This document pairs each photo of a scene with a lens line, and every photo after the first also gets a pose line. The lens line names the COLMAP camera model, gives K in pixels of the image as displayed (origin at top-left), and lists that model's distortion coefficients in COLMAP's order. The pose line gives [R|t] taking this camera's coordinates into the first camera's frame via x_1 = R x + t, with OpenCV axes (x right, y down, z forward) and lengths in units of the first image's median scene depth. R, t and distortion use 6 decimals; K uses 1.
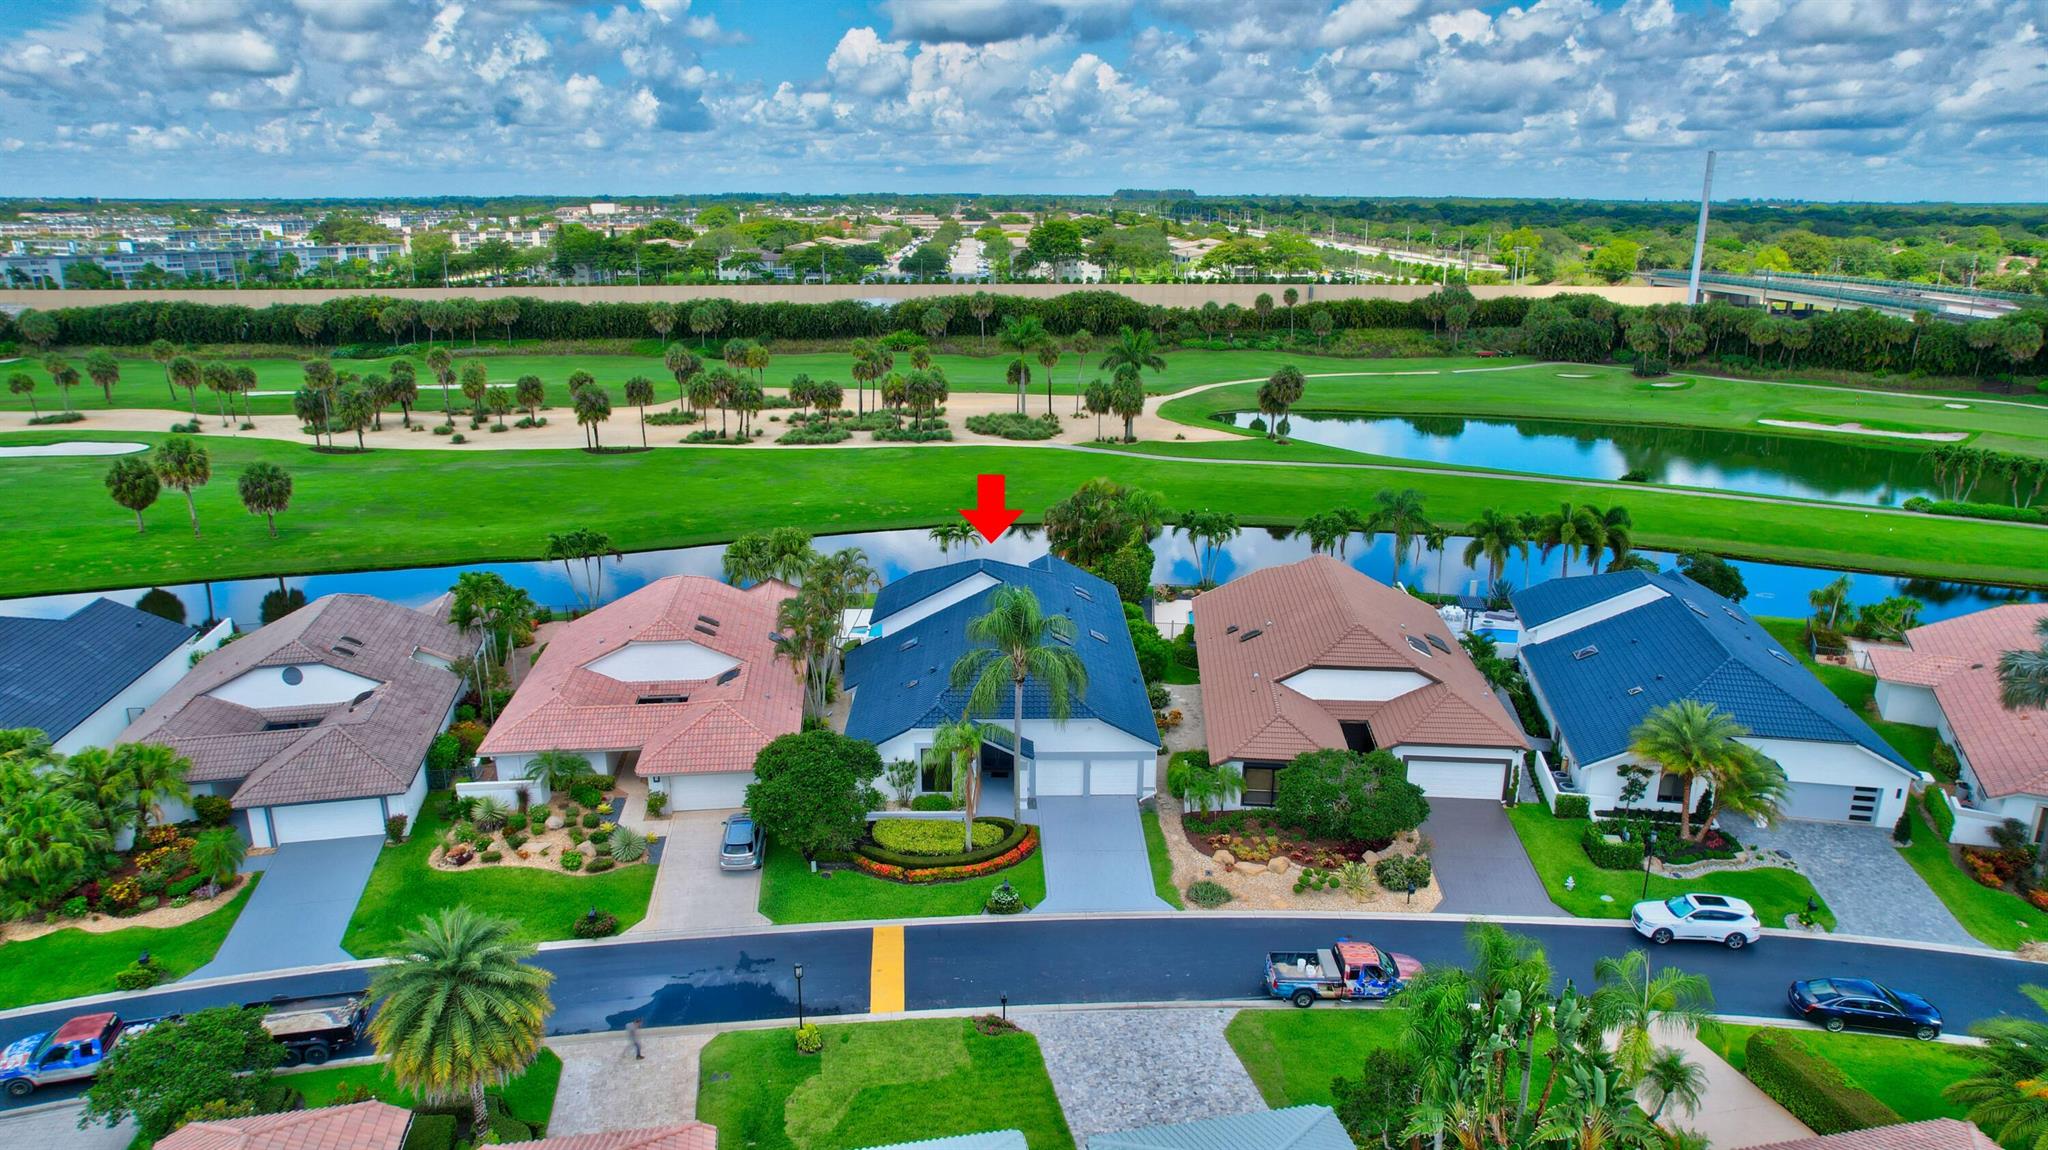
lens RADIAL K [[1304.4, 0, 1024.0], [0, 1304.4, 575.0], [0, 0, 1]] dist [-0.086701, 0.078807]
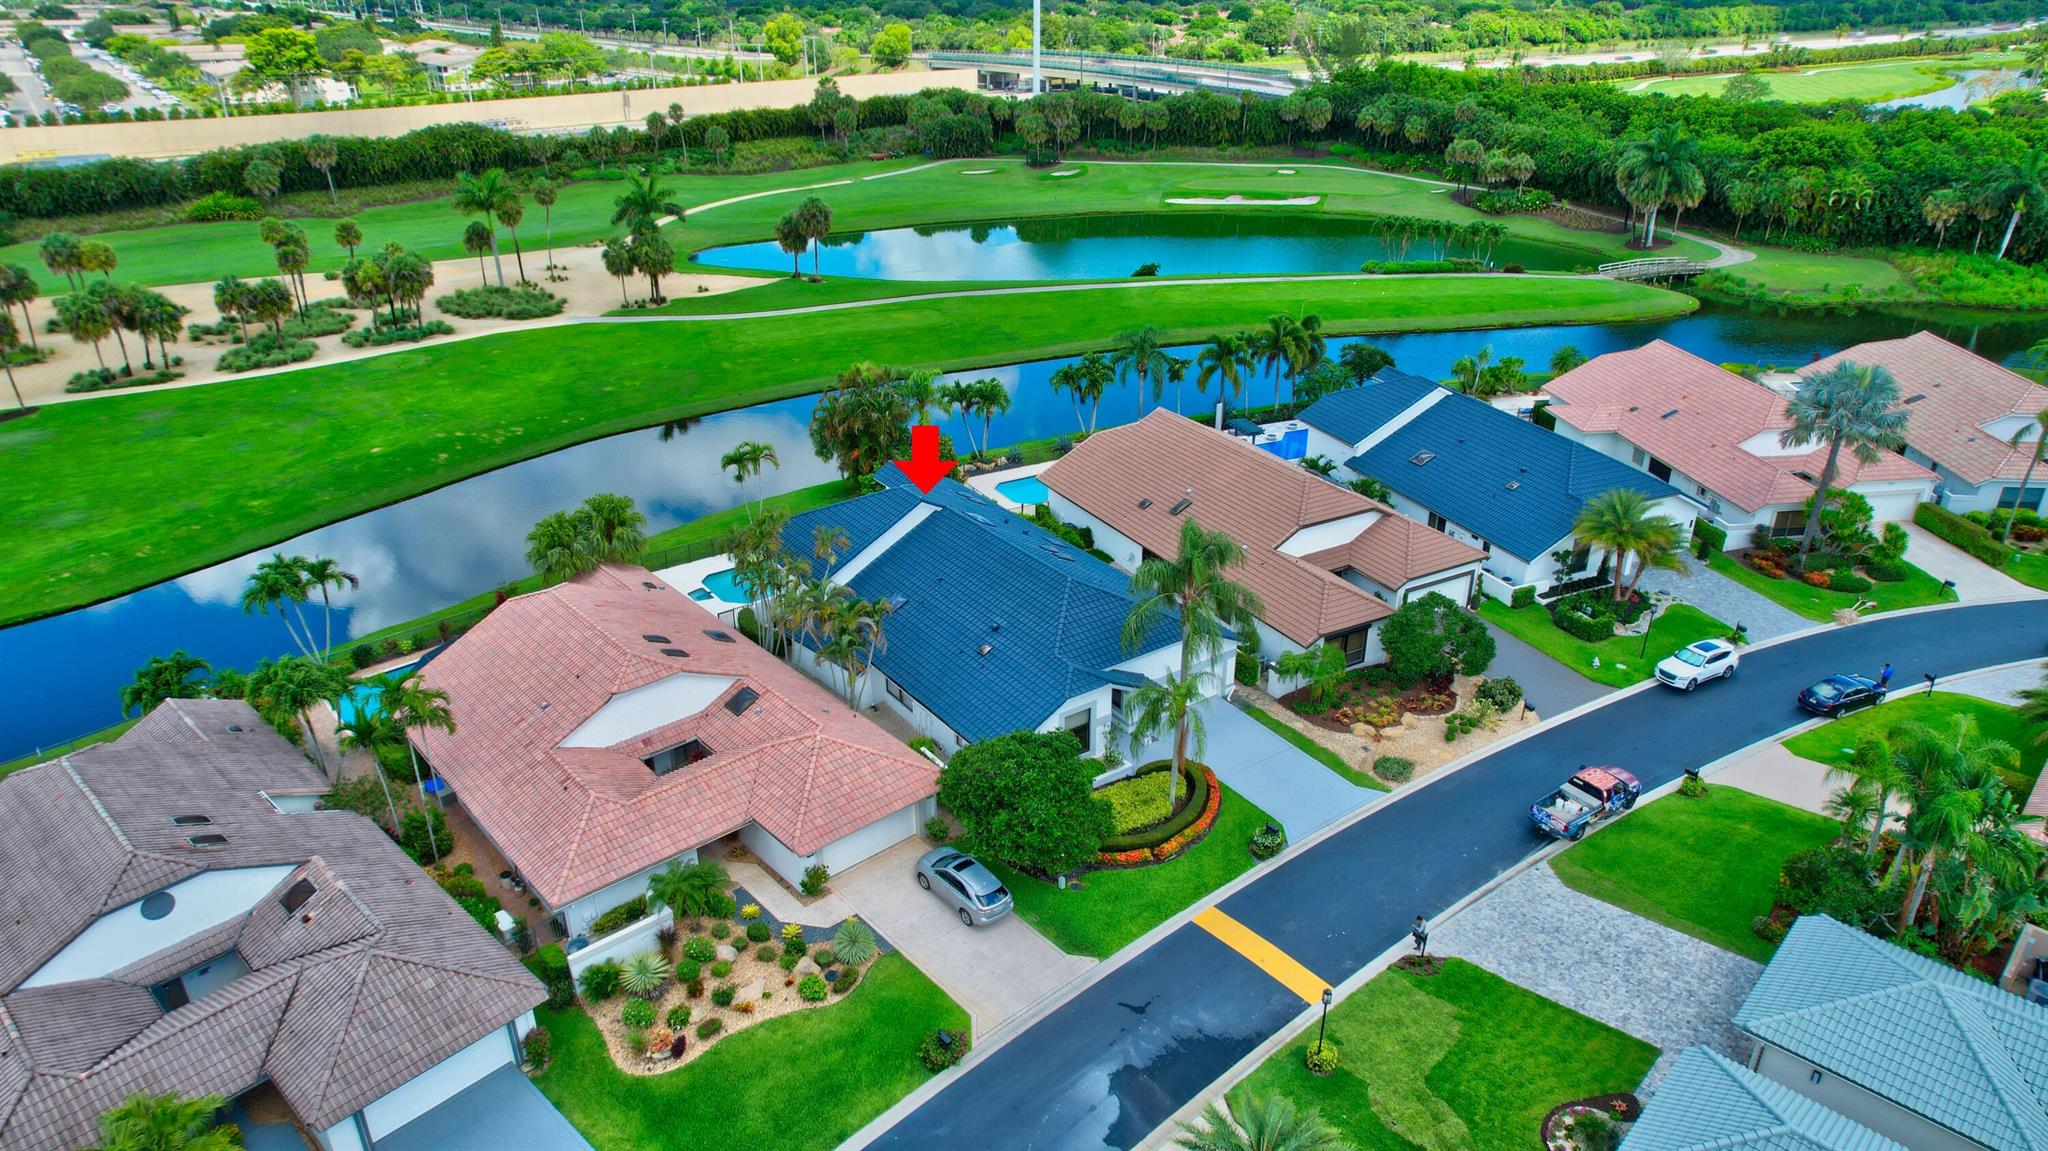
lens RADIAL K [[1304.4, 0, 1024.0], [0, 1304.4, 575.5], [0, 0, 1]] dist [-0.086701, 0.078807]
pose [[0.824025, -0.245719, 0.510496, -0.509651], [0.164290, 0.965973, 0.199763, -0.138274], [-0.542211, -0.080740, 0.836355, 0.253497]]
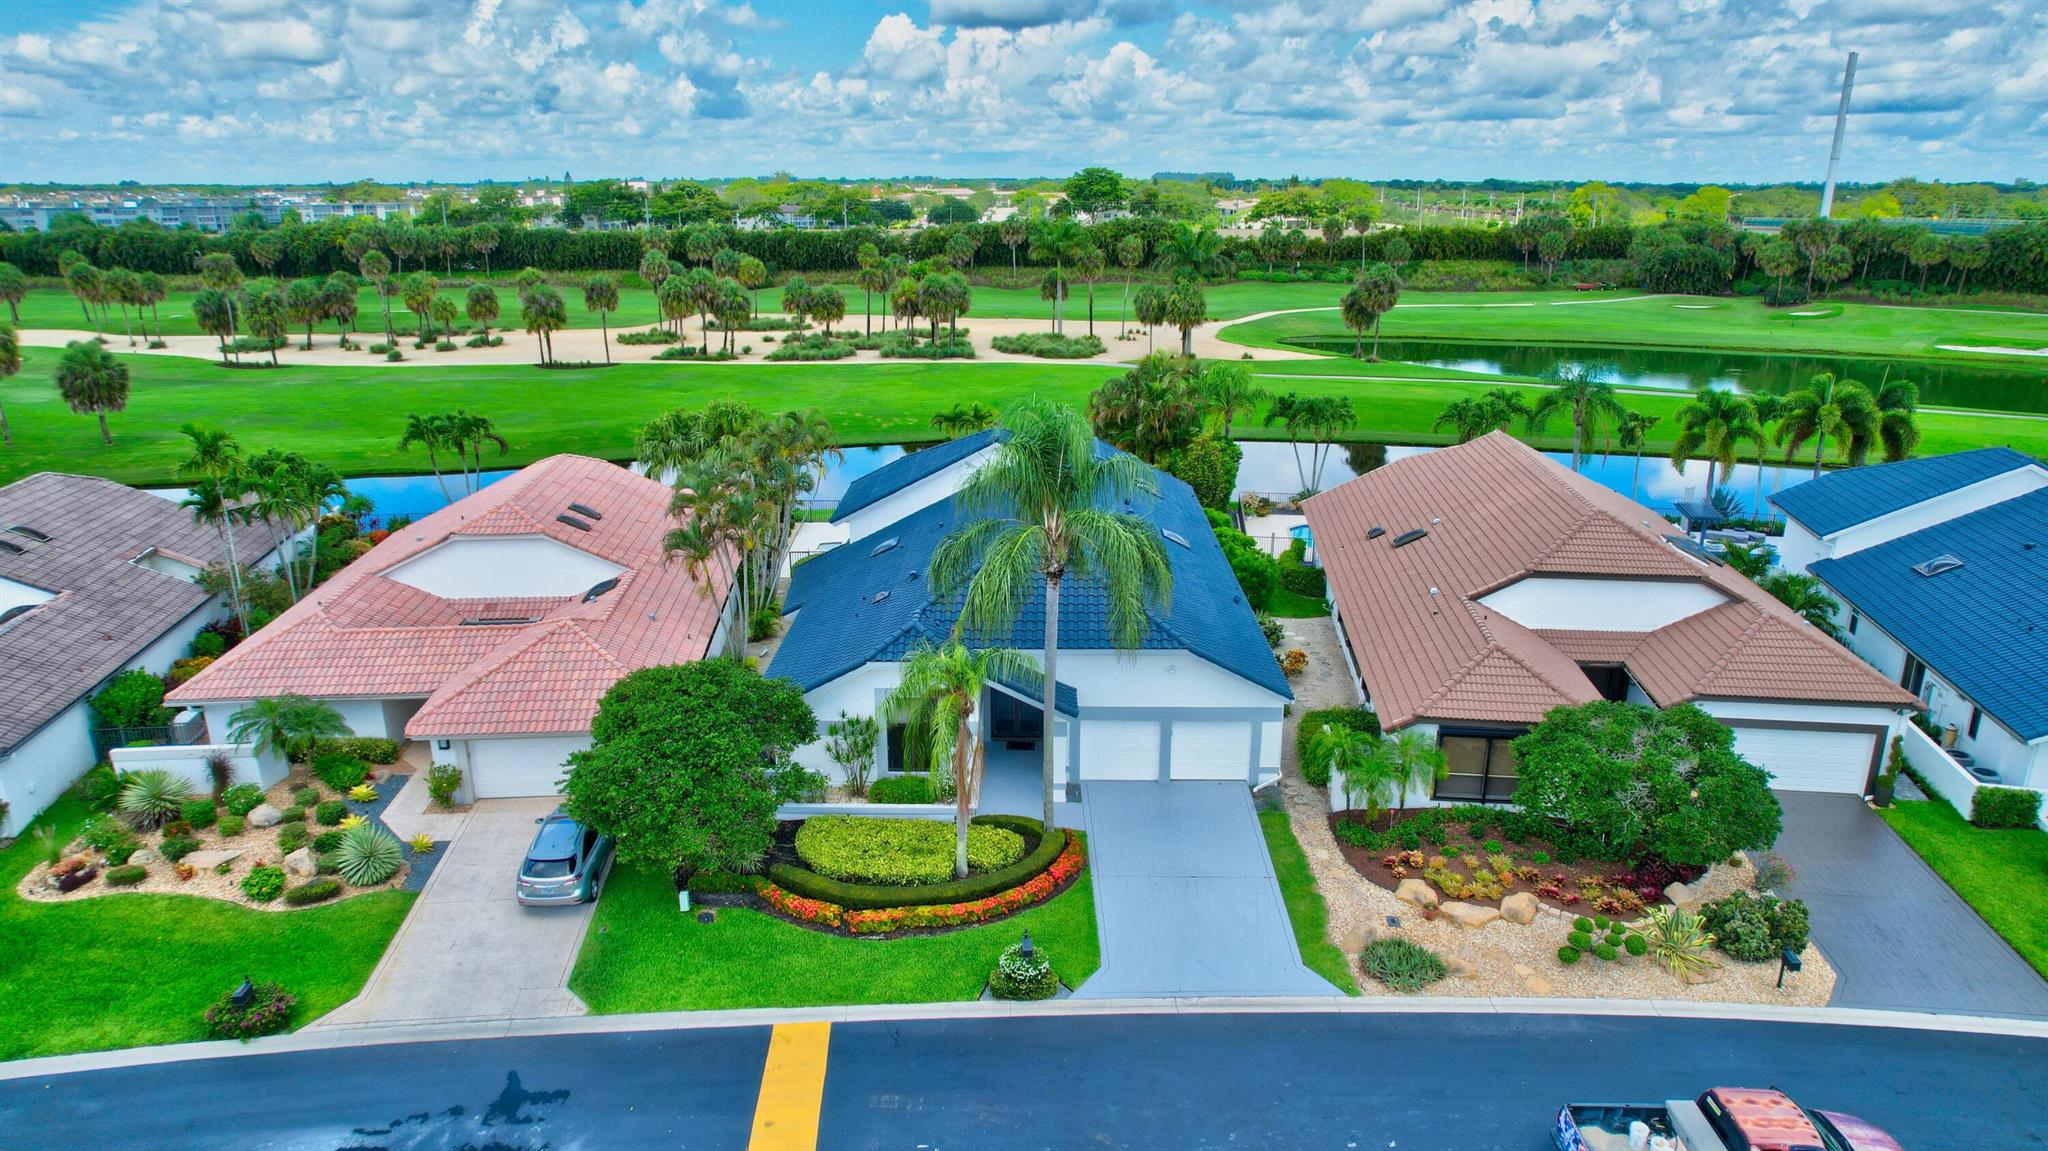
lens RADIAL K [[1308.7, 0, 1017.6], [0, 1308.7, 569.4], [0, 0, 1]] dist [-0.084457, 0.074866]
pose [[0.999495, 0.006062, -0.031194, -0.001382], [-0.005901, 0.999969, 0.005238, 0.068013], [0.031225, -0.005051, 0.999500, 0.388987]]
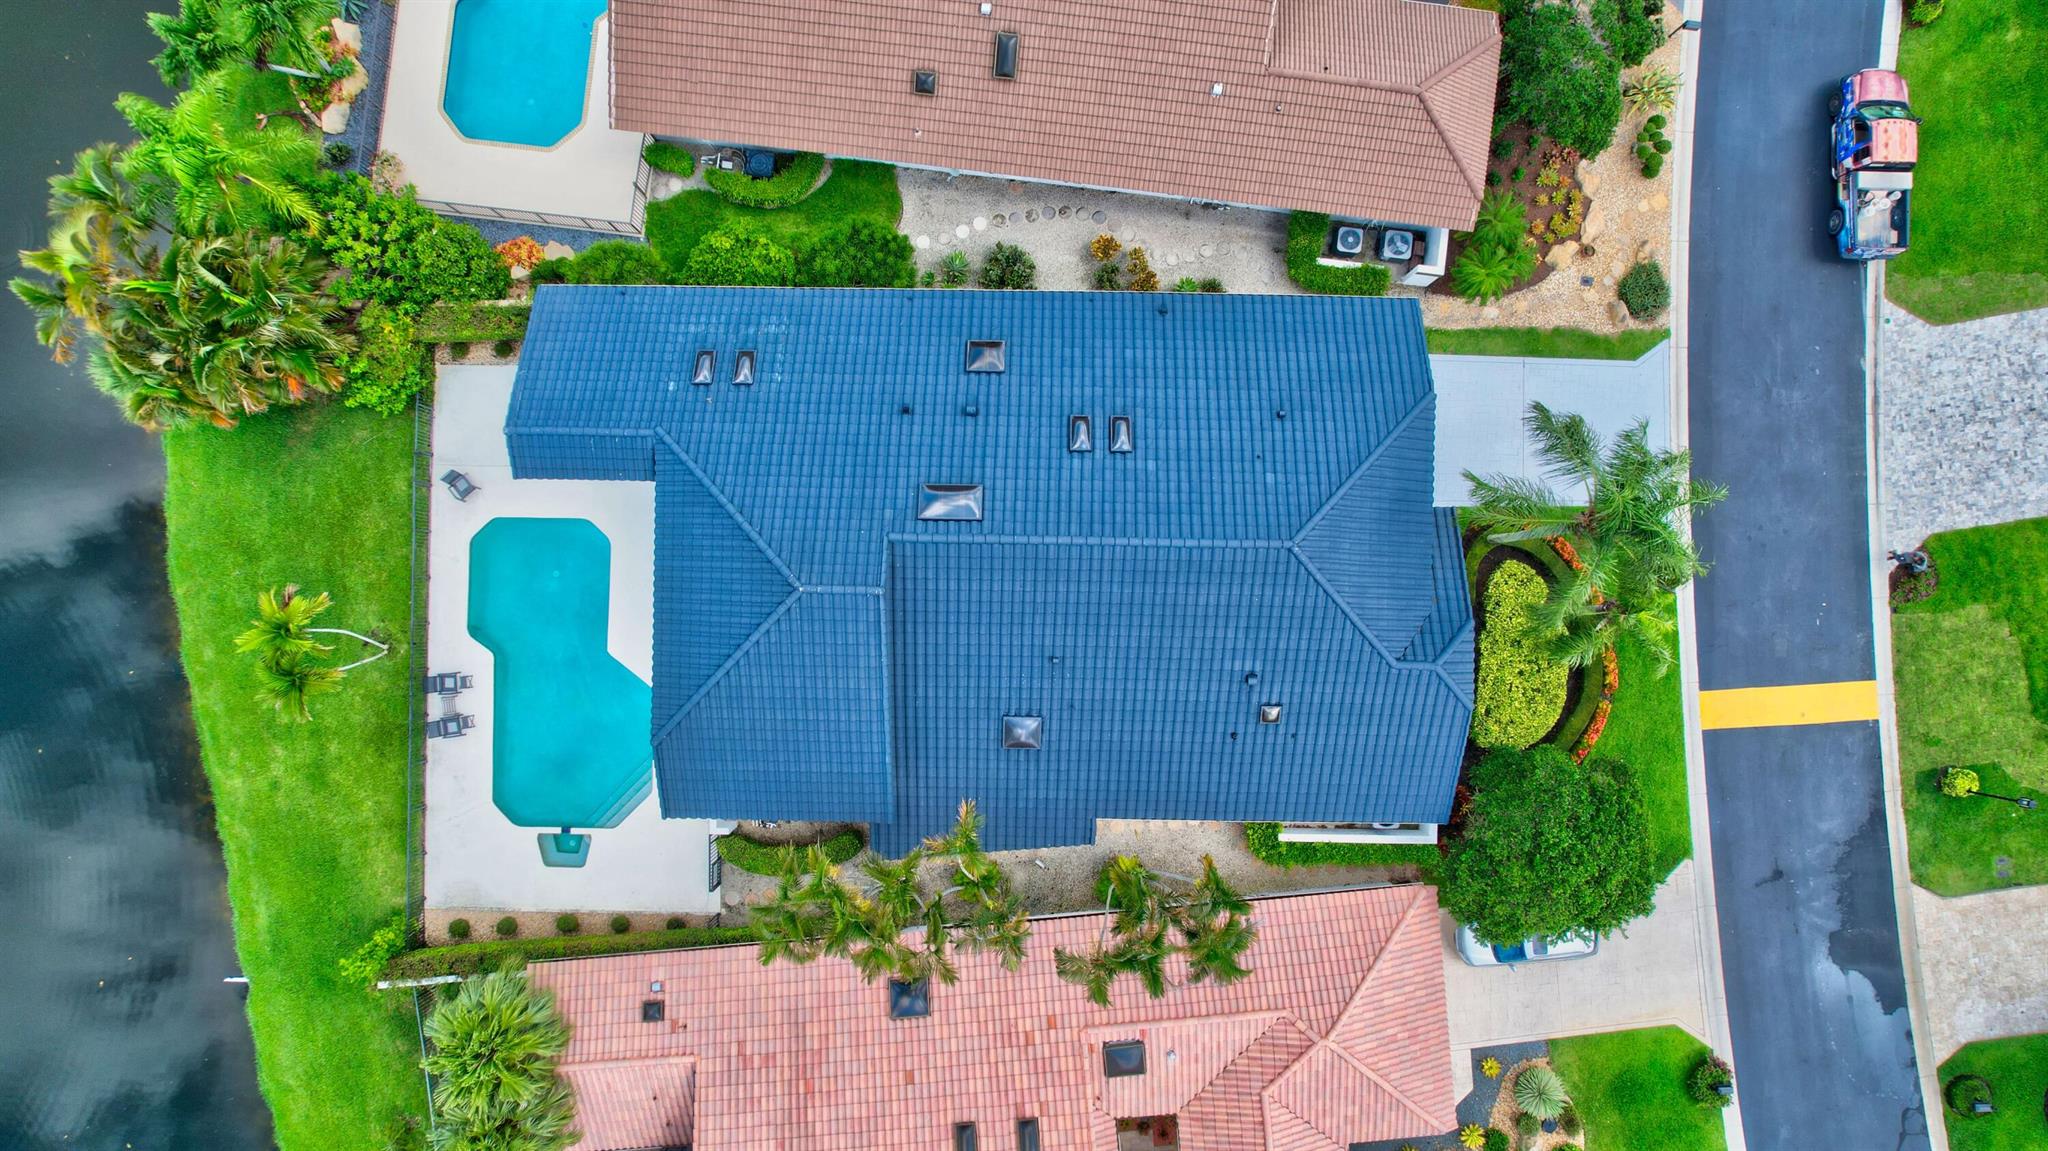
lens RADIAL K [[1304.4, 0, 1024.0], [0, 1304.4, 575.5], [0, 0, 1]] dist [-0.086701, 0.078807]
pose [[0.033421, -0.999397, 0.009406, -0.035610], [0.286600, 0.018599, 0.957870, -0.482130], [-0.957467, -0.029317, 0.287049, 0.956073]]
